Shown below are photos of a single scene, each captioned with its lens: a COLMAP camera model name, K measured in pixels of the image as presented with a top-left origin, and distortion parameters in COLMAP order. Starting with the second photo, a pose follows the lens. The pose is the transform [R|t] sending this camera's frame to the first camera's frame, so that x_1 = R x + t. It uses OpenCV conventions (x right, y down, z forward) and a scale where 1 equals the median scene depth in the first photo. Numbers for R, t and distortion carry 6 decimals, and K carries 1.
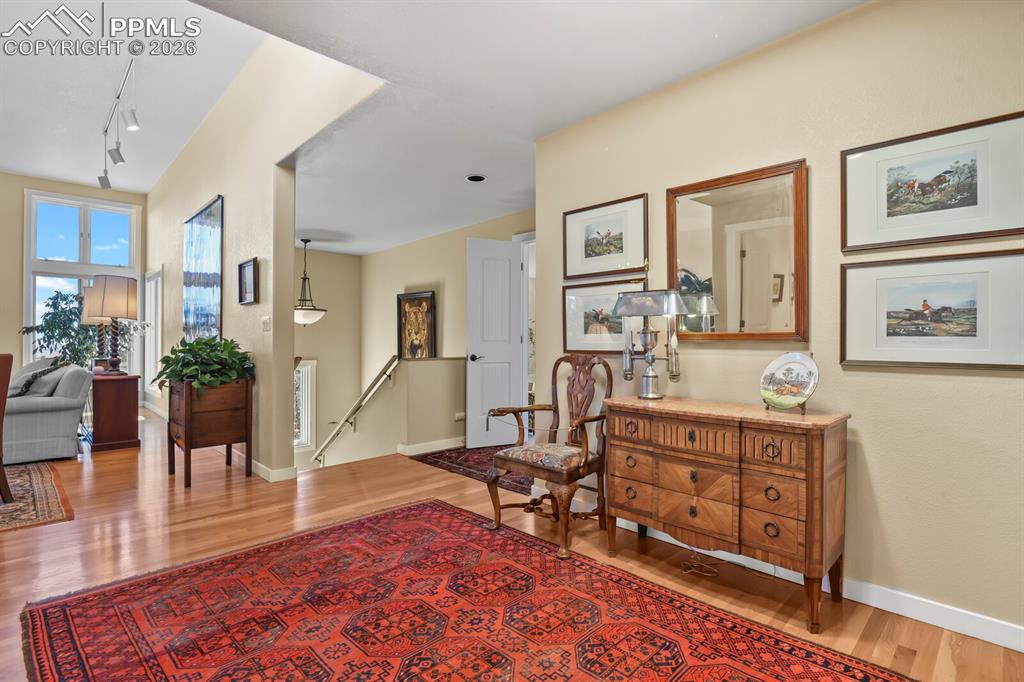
lens RADIAL K [[498.3, 0, 517.0], [0, 498.3, 338.3], [0, 0, 1]] dist [-0.010472, -0.005060]
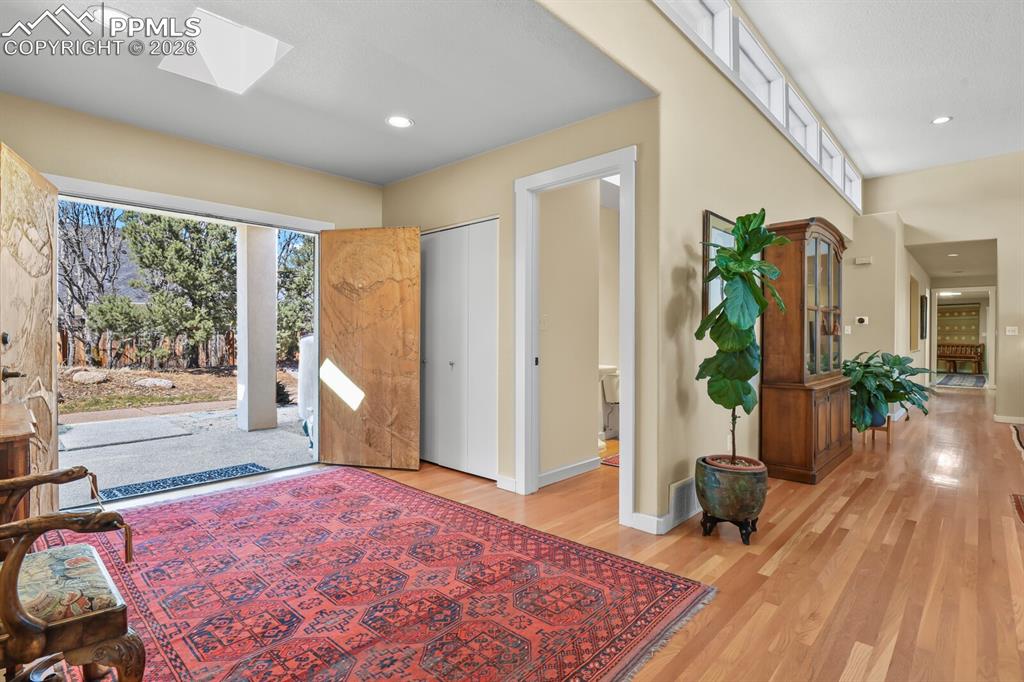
lens RADIAL K [[498.3, 0, 516.3], [0, 498.3, 331.4], [0, 0, 1]] dist [-0.010472, -0.005060]
pose [[-0.999292, -0.009119, -0.036511, -0.361881], [-0.008836, 0.999930, -0.007919, -0.003475], [0.036580, -0.007591, -0.999302, 1.423774]]
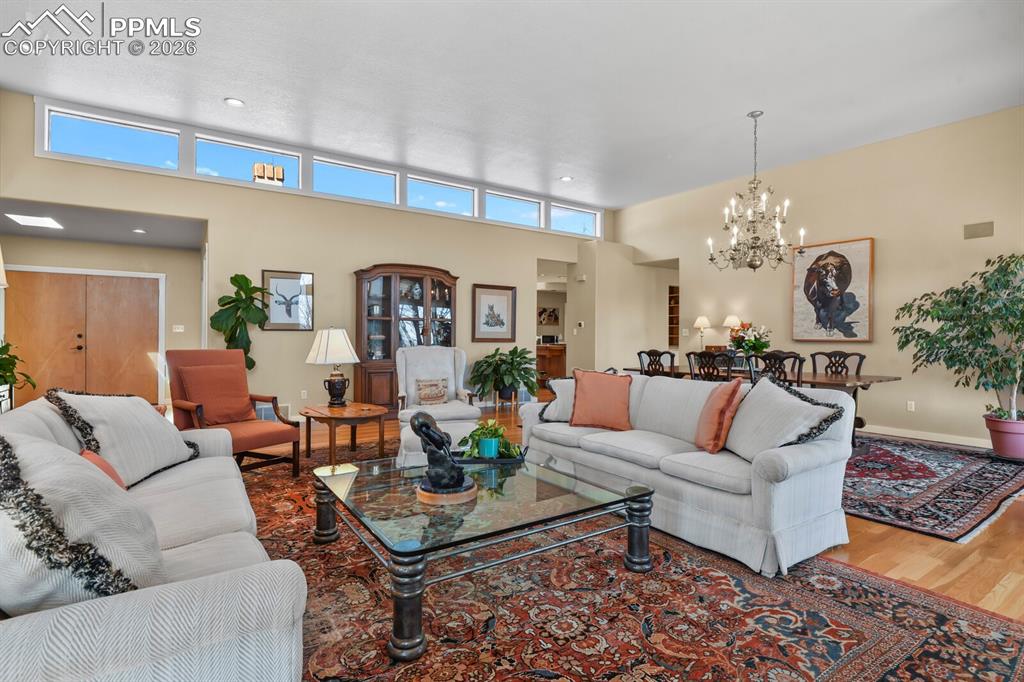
lens RADIAL K [[498.3, 0, 517.3], [0, 498.3, 334.9], [0, 0, 1]] dist [-0.010472, -0.005060]
pose [[-0.981378, -0.008343, 0.191905, -2.309382], [-0.009617, 0.999937, -0.005711, -0.005028], [-0.191845, -0.007450, -0.981397, 2.220167]]
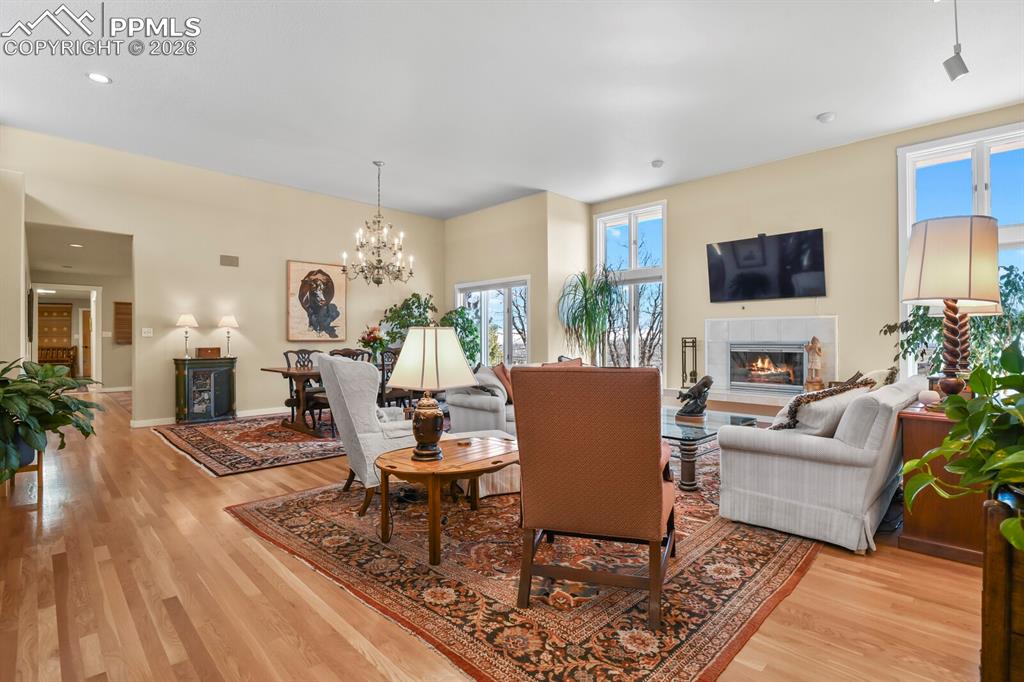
lens RADIAL K [[498.3, 0, 514.0], [0, 498.3, 340.0], [0, 0, 1]] dist [-0.010472, -0.005060]
pose [[-0.011665, -0.000178, -0.999932, -0.507013], [0.003203, 0.999995, -0.000216, -0.003215], [0.999927, -0.003205, -0.011664, 0.940734]]
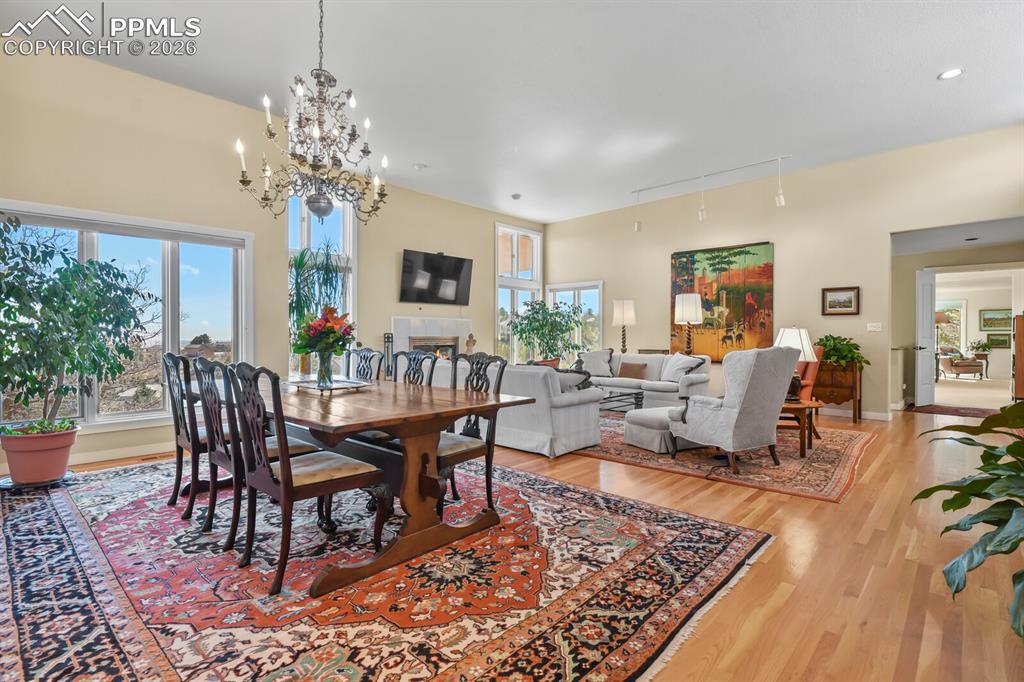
lens RADIAL K [[498.3, 0, 513.3], [0, 498.3, 336.5], [0, 0, 1]] dist [-0.010472, -0.005060]
pose [[0.999289, 0.000553, 0.037688, -2.419956], [-0.000737, 0.999988, 0.004877, -0.006330], [-0.037684, -0.004901, 0.999278, -0.836031]]
